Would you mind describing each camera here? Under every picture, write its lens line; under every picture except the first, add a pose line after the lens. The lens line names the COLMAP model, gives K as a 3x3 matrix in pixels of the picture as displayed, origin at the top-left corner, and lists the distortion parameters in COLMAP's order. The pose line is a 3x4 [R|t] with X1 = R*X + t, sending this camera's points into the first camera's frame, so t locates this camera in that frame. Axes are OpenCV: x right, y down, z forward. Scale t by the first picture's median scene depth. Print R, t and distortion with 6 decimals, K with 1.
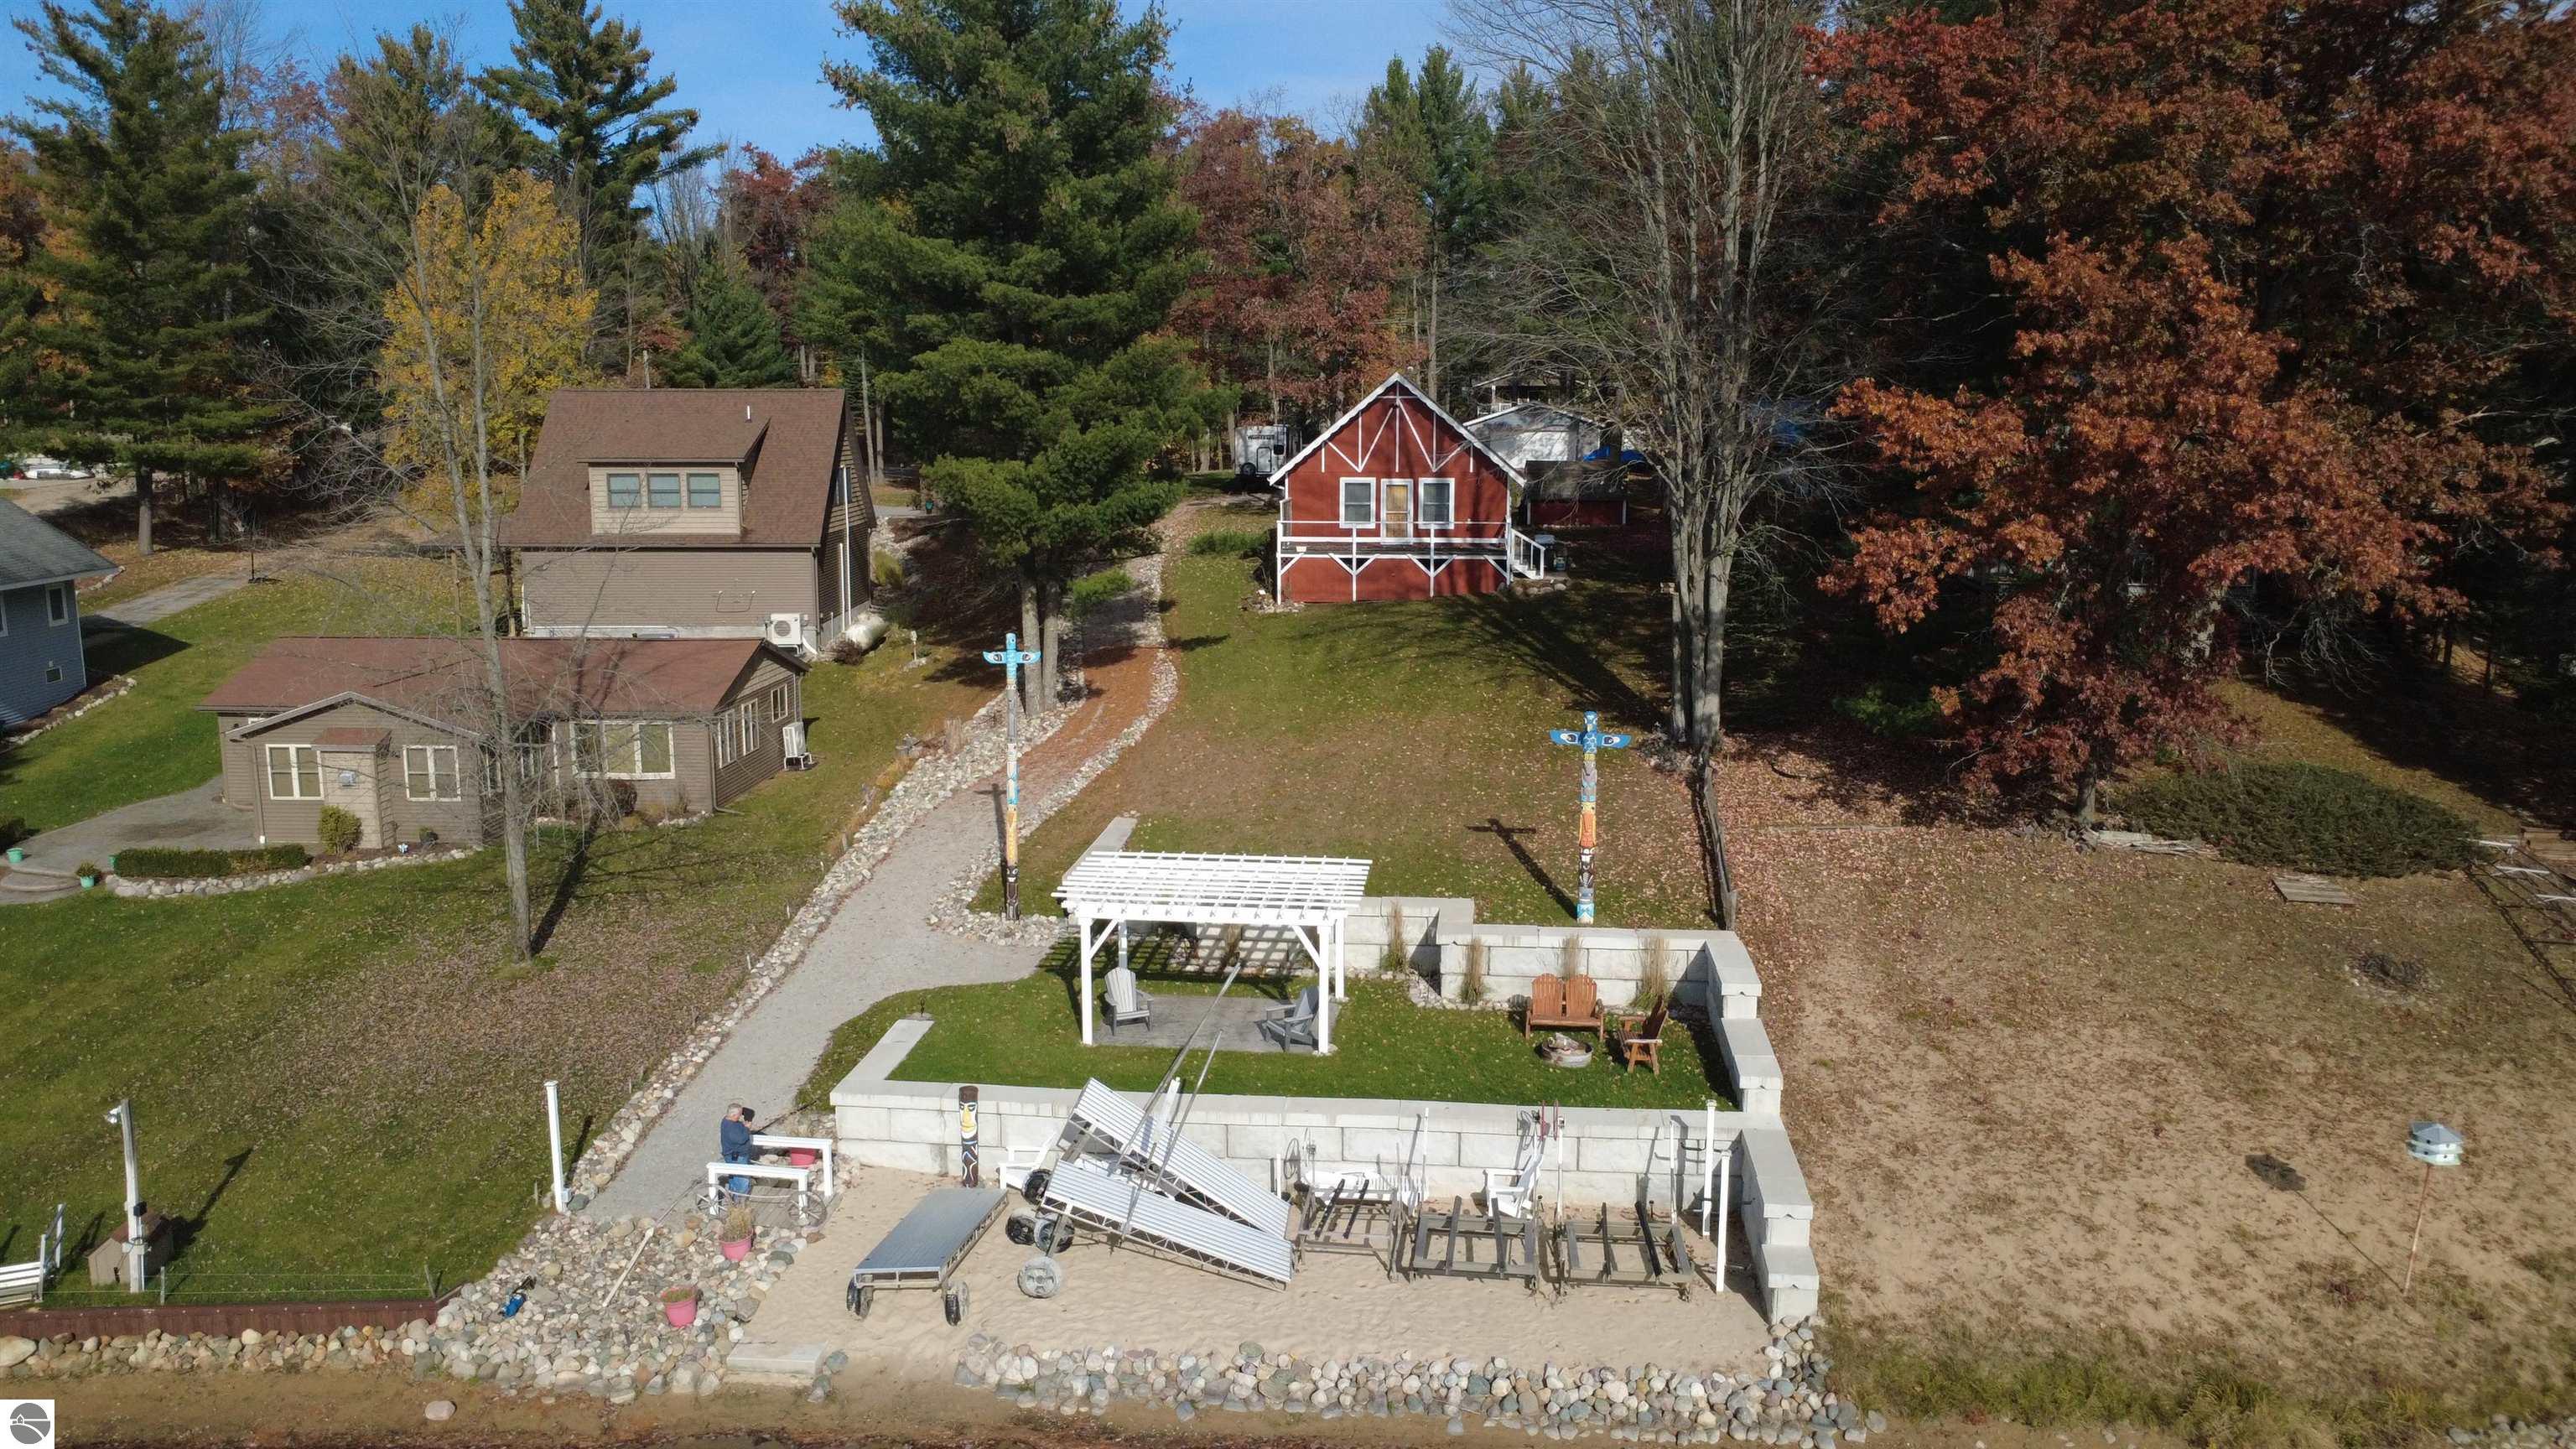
lens RADIAL K [[1875.4, 0, 1288.0], [0, 1875.4, 724.5], [0, 0, 1]] dist [-0.000688, 0.002287]
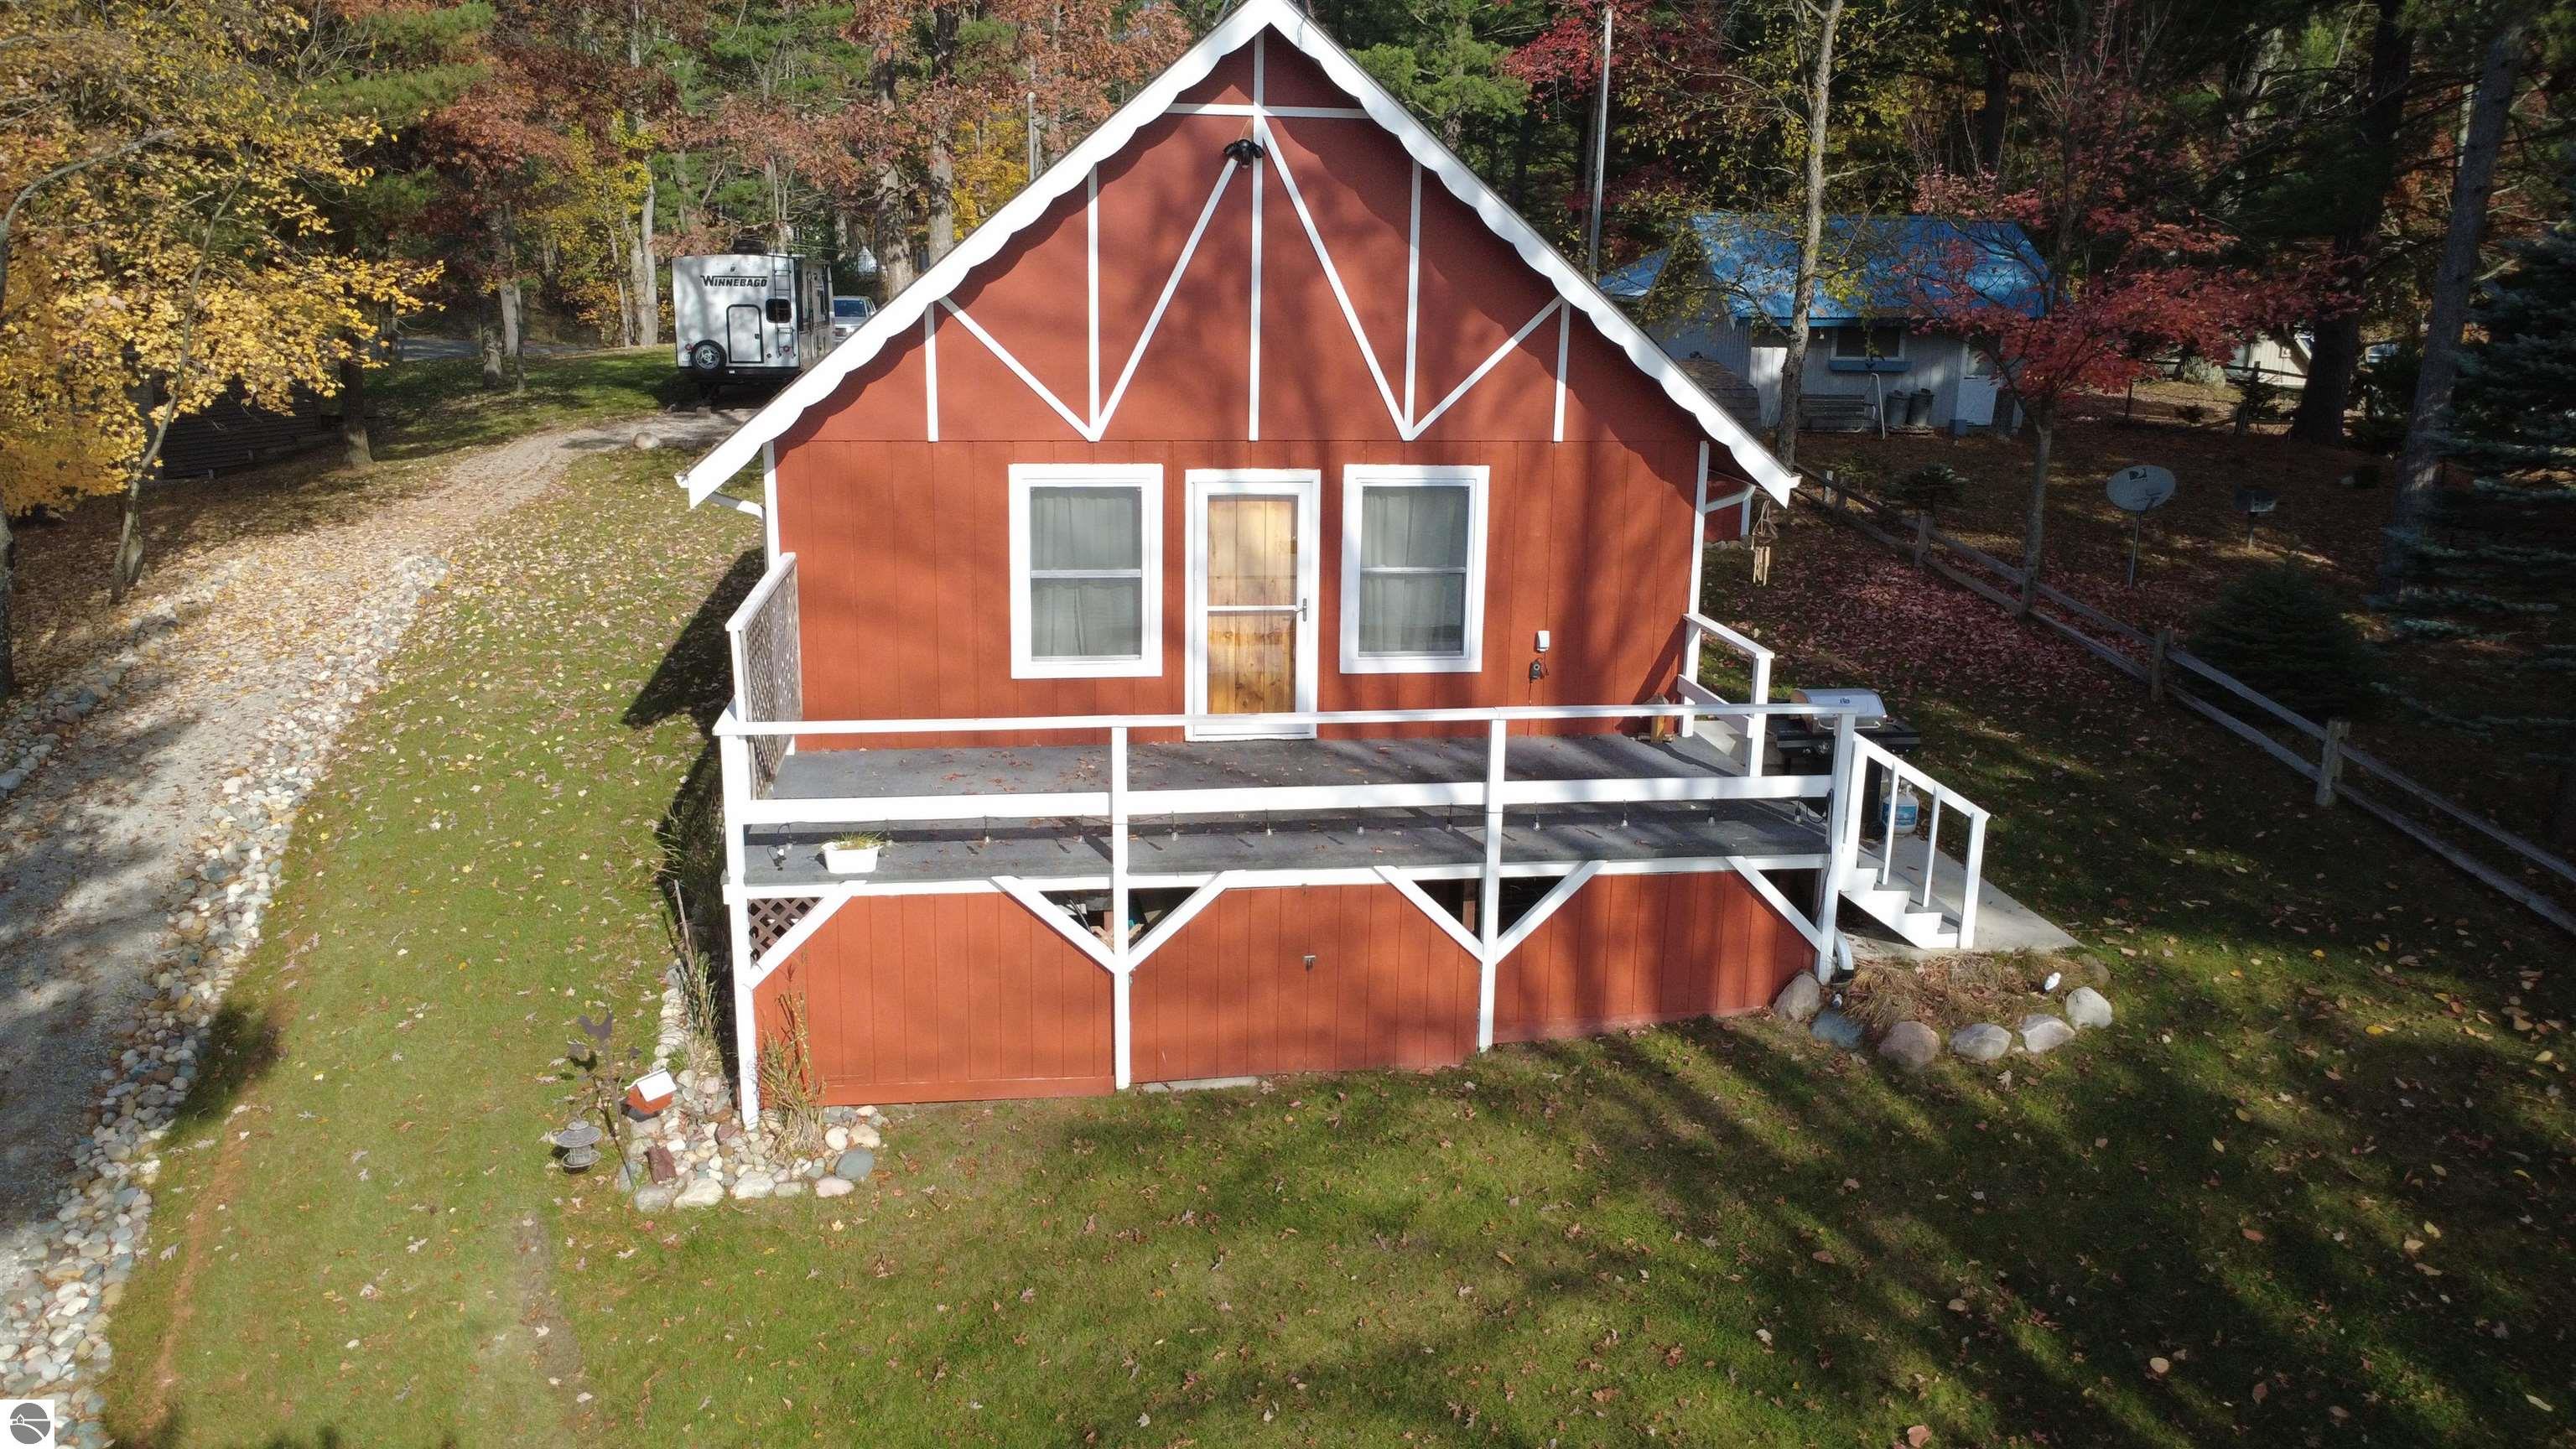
lens RADIAL K [[1875.4, 0, 1288.0], [0, 1875.4, 724.5], [0, 0, 1]] dist [-0.000688, 0.002287]
pose [[0.971528, -0.041179, 0.233317, 0.009421], [0.022884, 0.996485, 0.080584, -0.182396], [-0.235815, -0.072950, 0.969056, 1.188165]]
